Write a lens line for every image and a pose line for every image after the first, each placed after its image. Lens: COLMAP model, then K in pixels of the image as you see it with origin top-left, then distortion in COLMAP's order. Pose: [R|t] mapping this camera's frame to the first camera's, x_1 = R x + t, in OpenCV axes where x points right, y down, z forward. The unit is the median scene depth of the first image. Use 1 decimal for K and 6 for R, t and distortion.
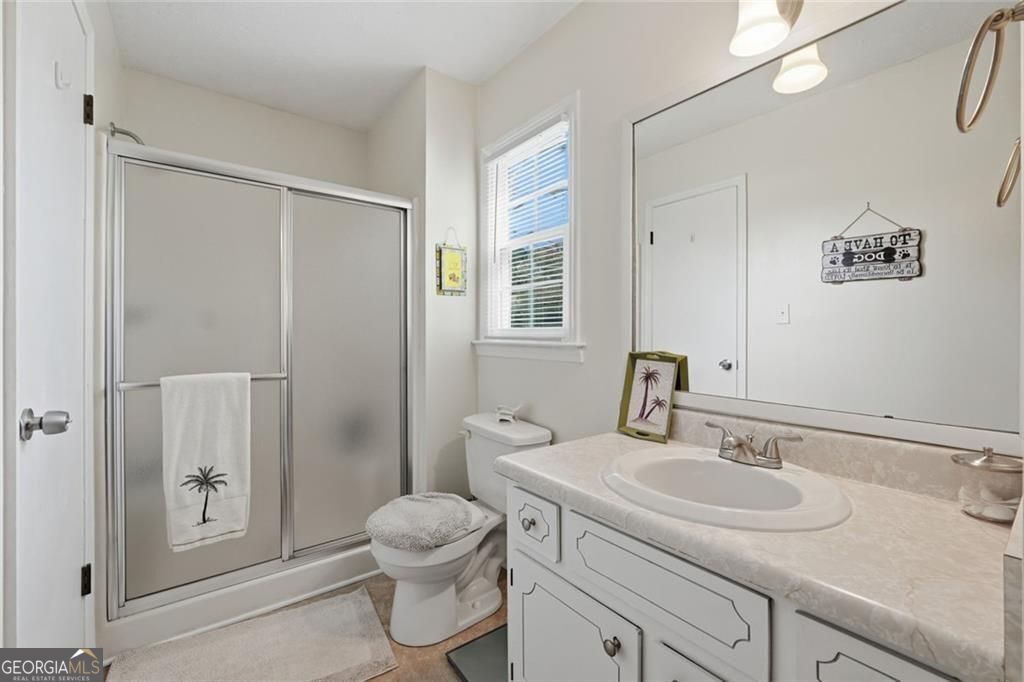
lens RADIAL K [[434.3, 0, 514.8], [0, 434.3, 332.9], [0, 0, 1]] dist [-0.001601, -0.000214]
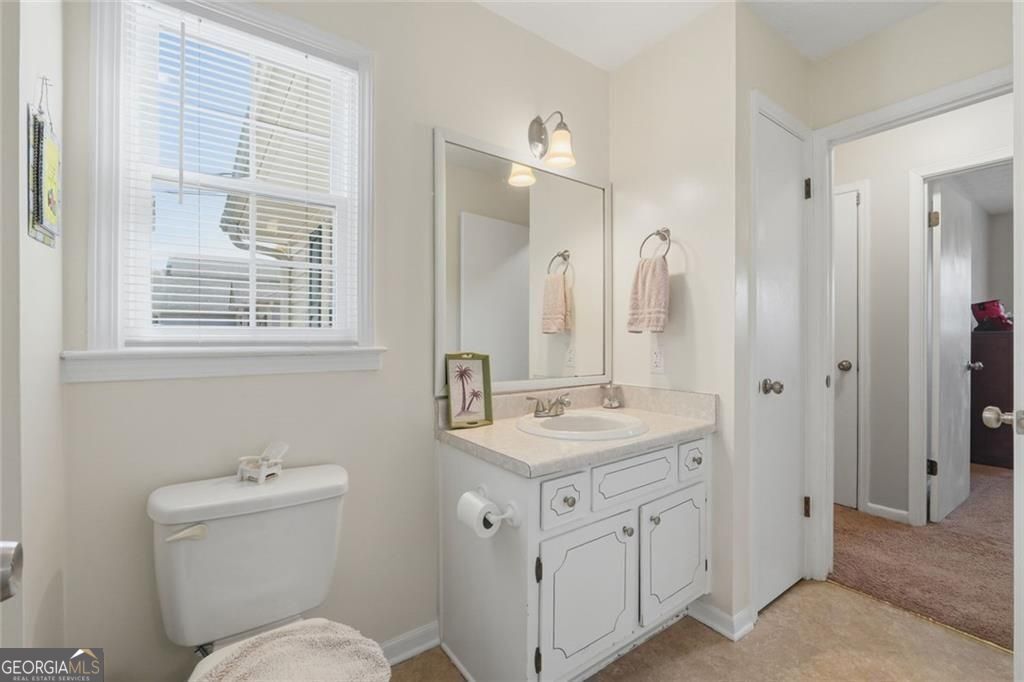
lens RADIAL K [[434.3, 0, 514.8], [0, 434.3, 332.9], [0, 0, 1]] dist [-0.001601, -0.000214]
pose [[0.014674, 0.013658, 0.999799, -0.852862], [0.000009, 0.999907, -0.013660, 0.007946], [-0.999892, 0.000210, 0.014672, 0.857795]]
